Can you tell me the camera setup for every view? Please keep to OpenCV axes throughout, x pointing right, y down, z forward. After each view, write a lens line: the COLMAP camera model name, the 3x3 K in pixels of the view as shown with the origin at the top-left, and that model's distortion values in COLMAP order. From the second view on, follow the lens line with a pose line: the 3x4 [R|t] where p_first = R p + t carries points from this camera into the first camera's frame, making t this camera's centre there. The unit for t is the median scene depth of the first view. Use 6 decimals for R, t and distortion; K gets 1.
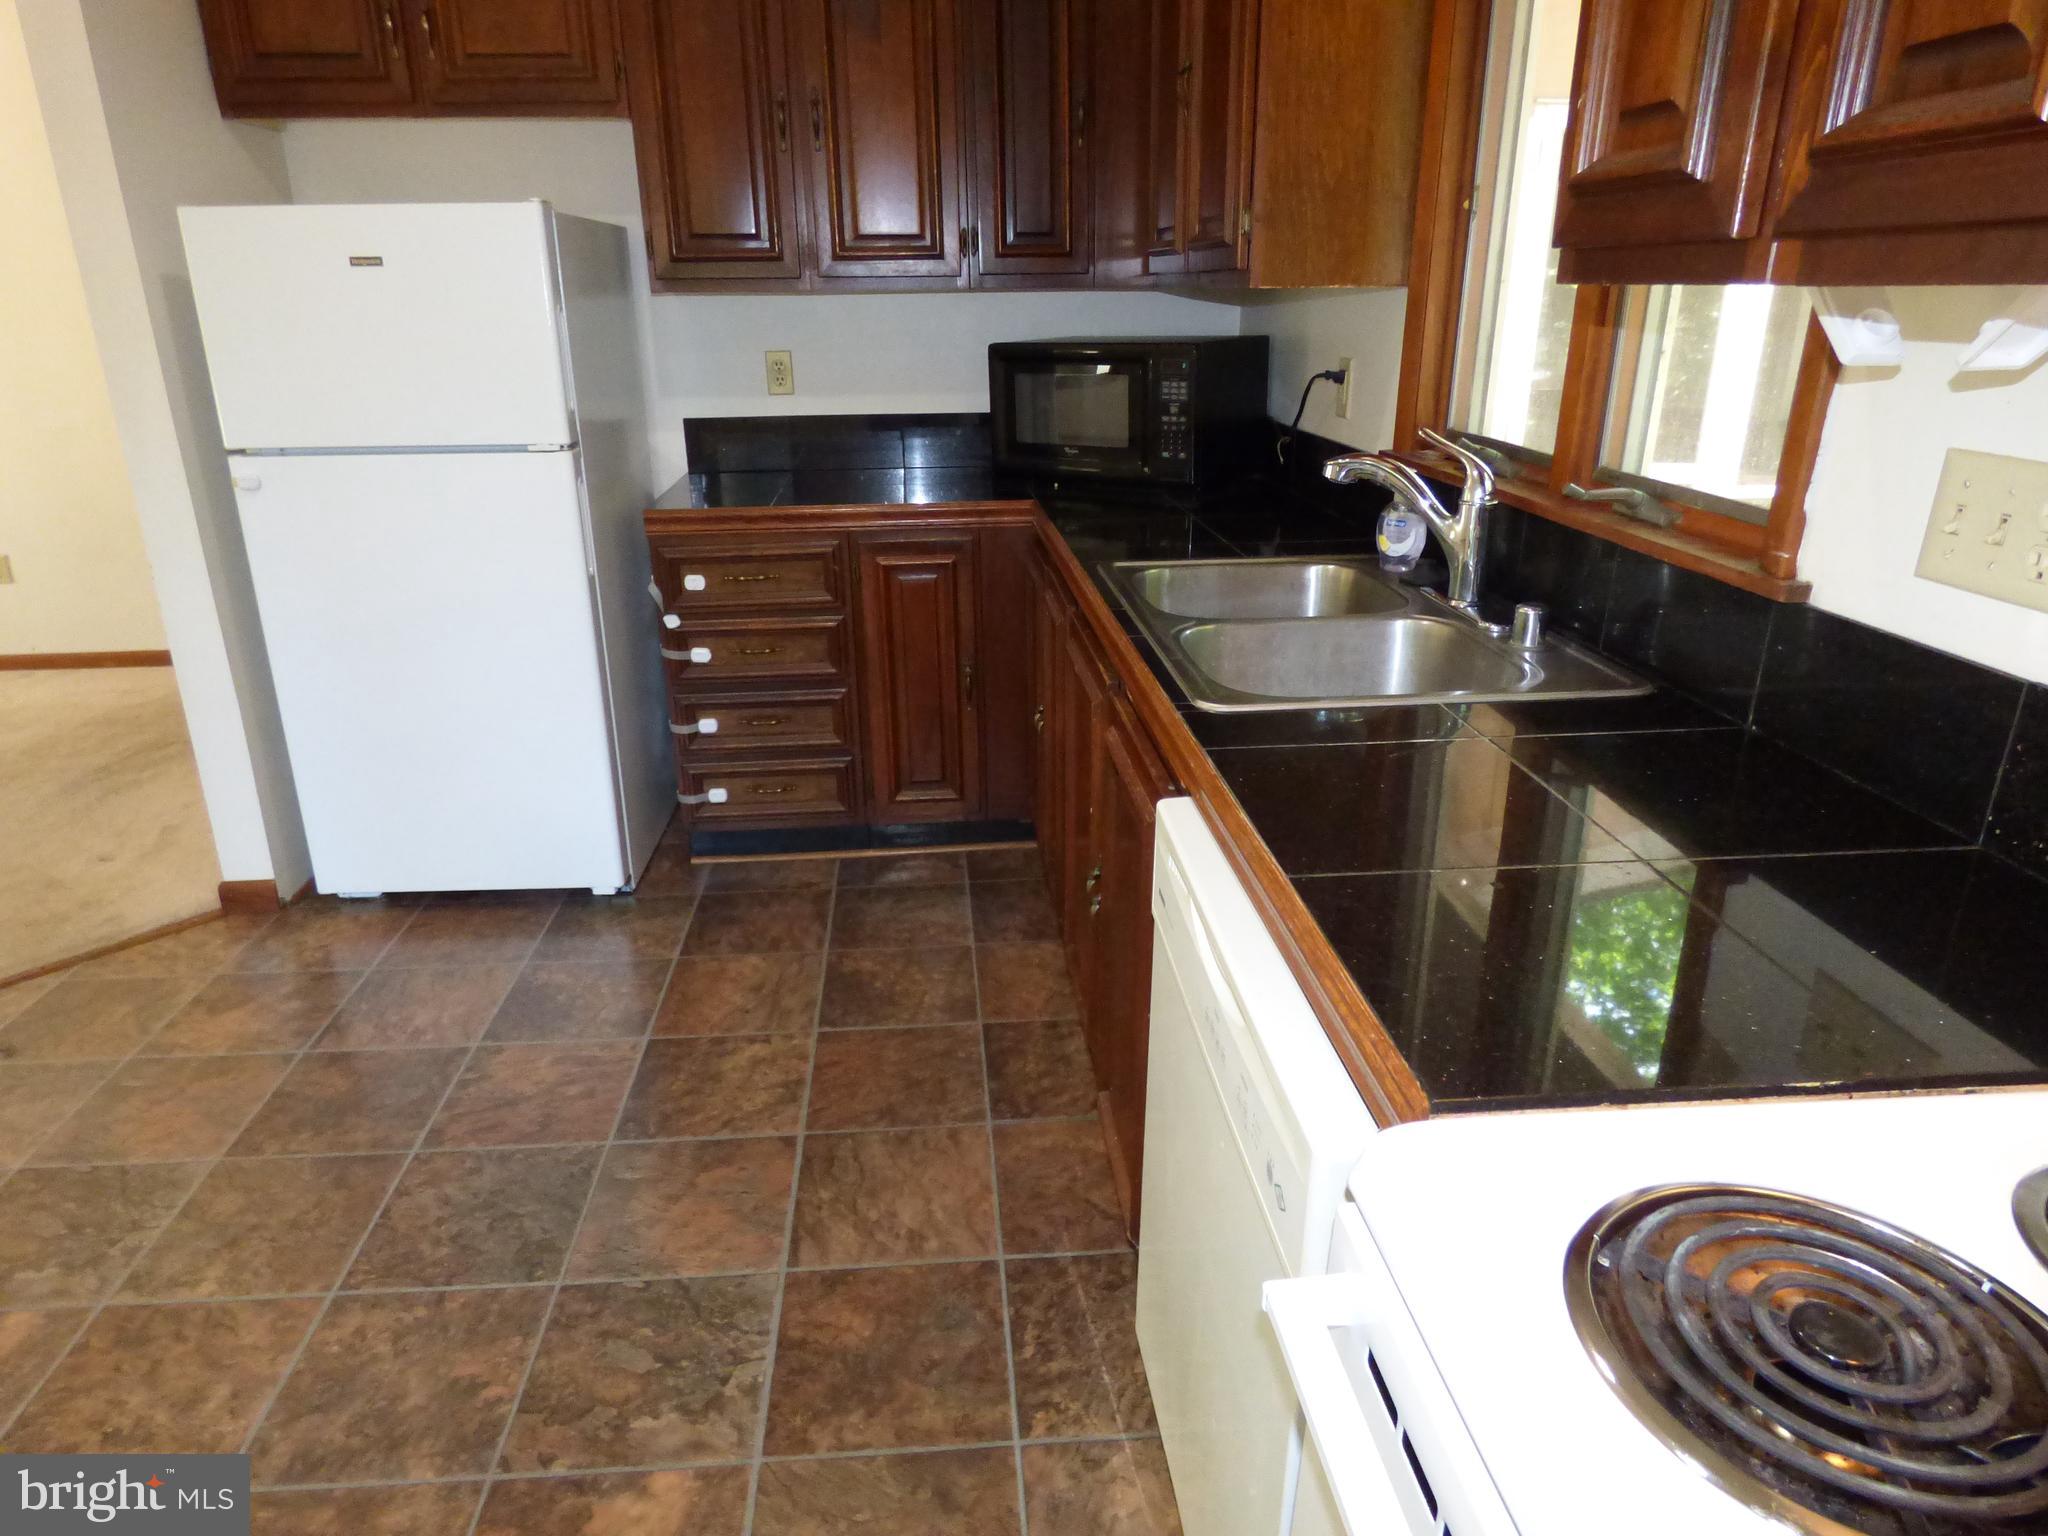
lens RADIAL K [[1241.9, 0, 1025.1], [0, 1241.9, 789.7], [0, 0, 1]] dist [-0.030696, 0.001739]
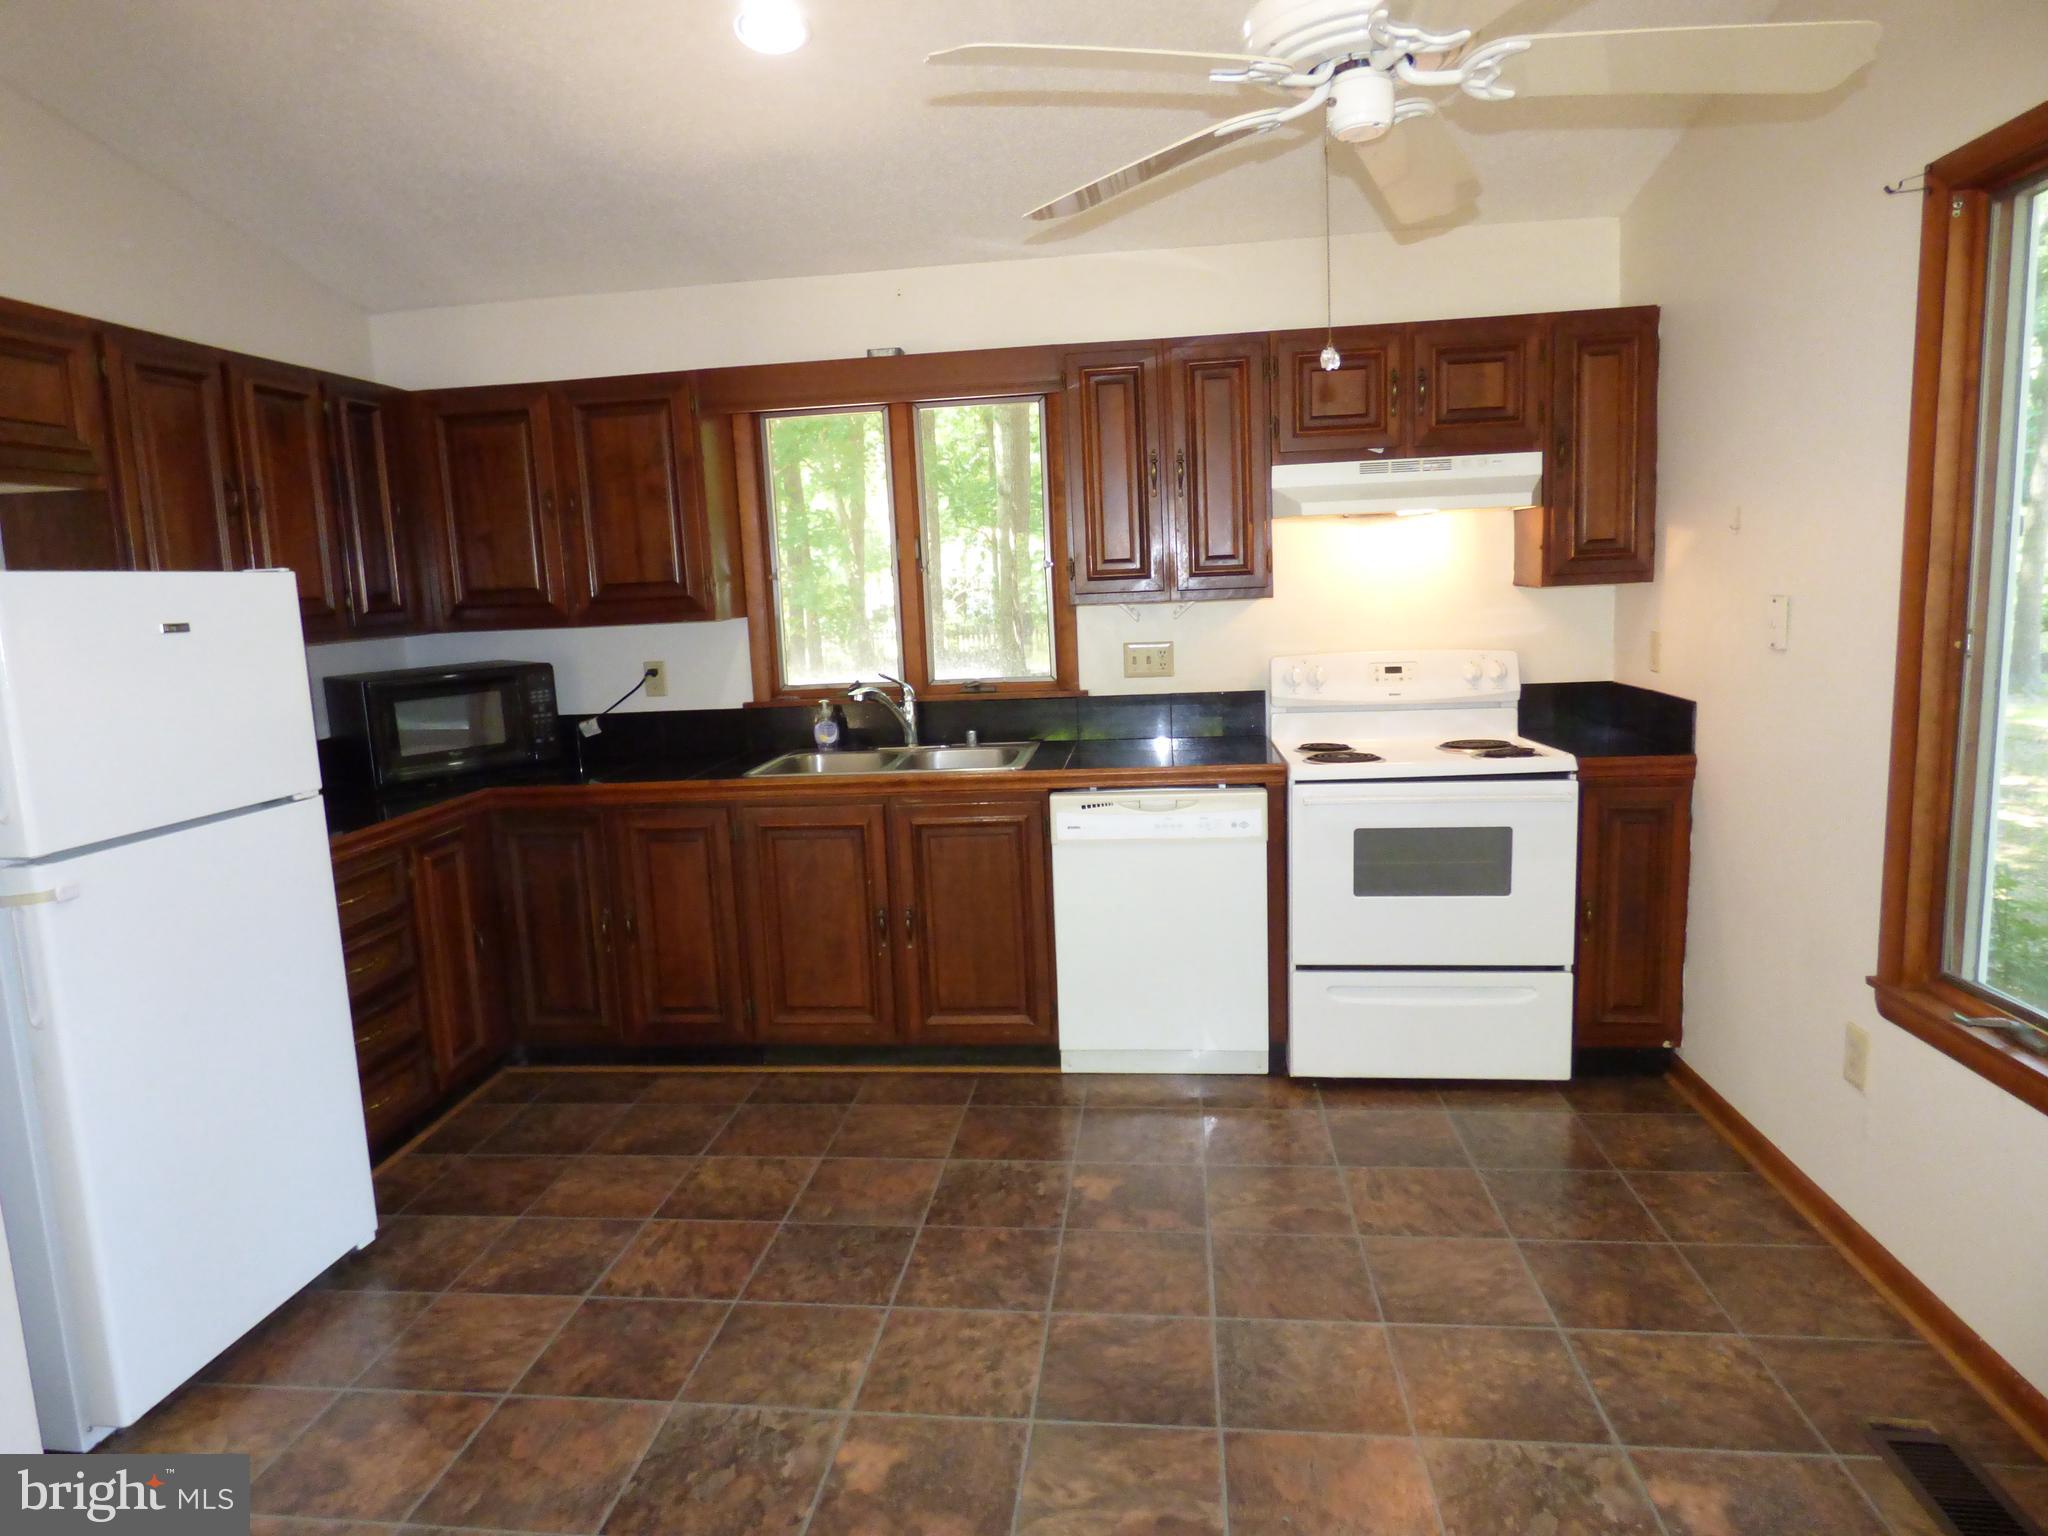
lens RADIAL K [[1237.3, 0, 1039.0], [0, 1237.3, 774.9], [0, 0, 1]] dist [-0.015904, 0.000282]
pose [[0.188215, -0.156720, 0.969543, -1.263652], [0.404986, 0.911734, 0.068757, -0.115648], [-0.894741, 0.379710, 0.235072, 0.206370]]
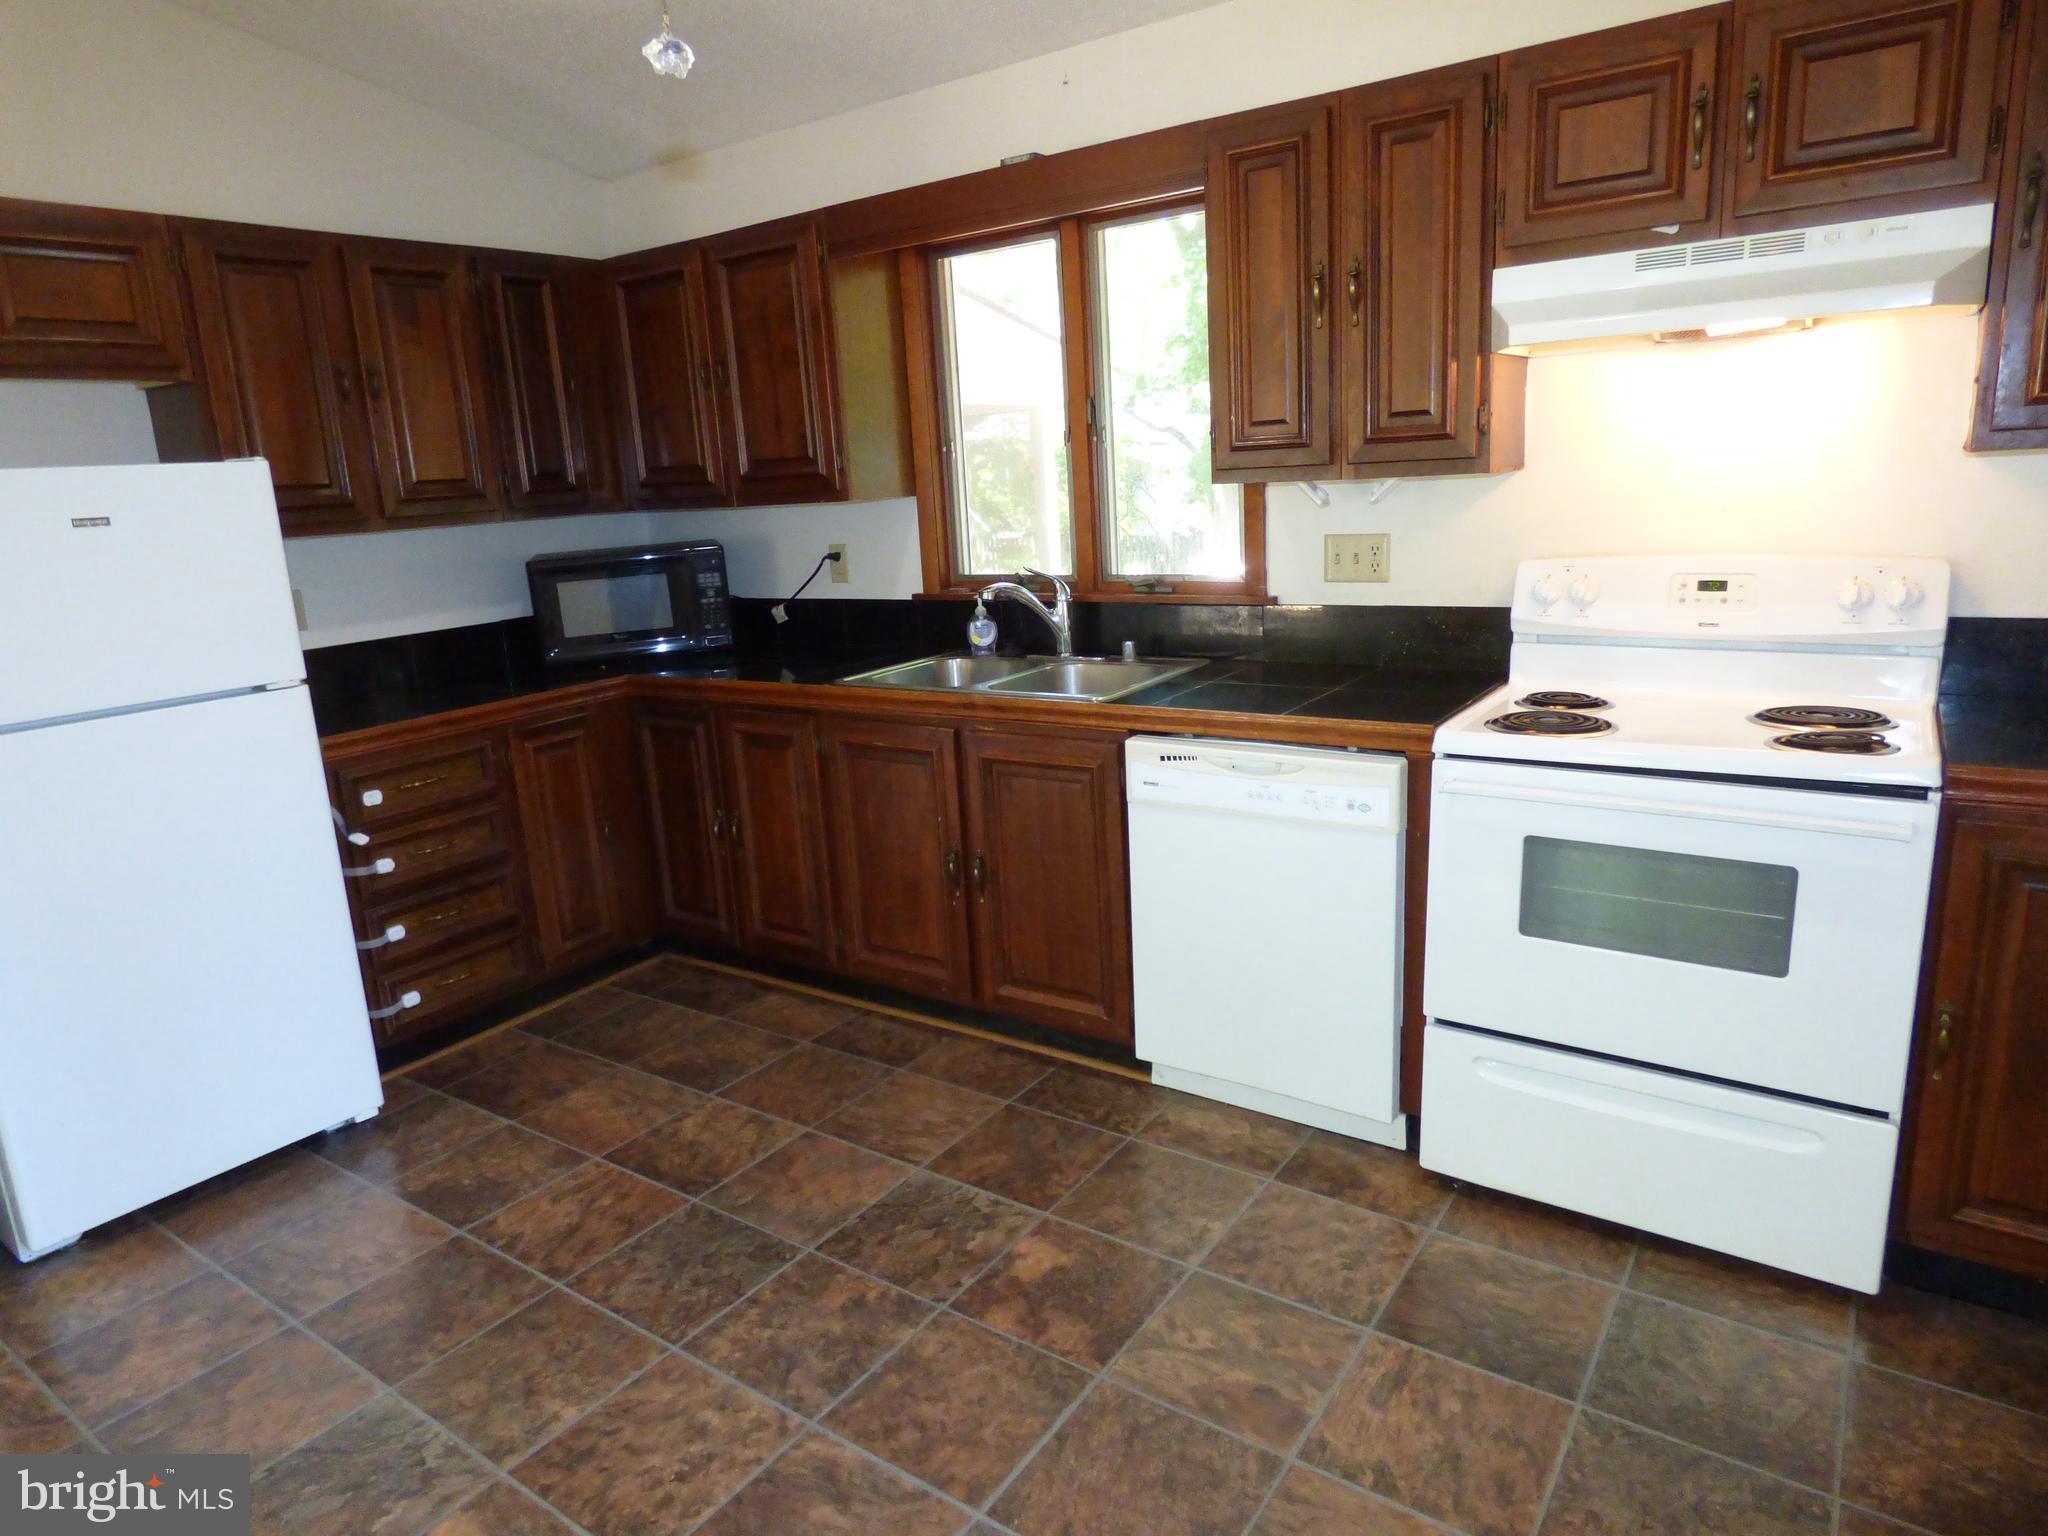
lens RADIAL K [[1260.3, 0, 1024.0], [0, 1260.3, 768.0], [0, 0, 1]] dist [0.001338, -0.000373]
pose [[0.638046, -0.208566, 0.741213, -0.794512], [0.336036, 0.941535, -0.024330, 0.024230], [-0.692804, 0.264598, 0.670828, -0.125844]]
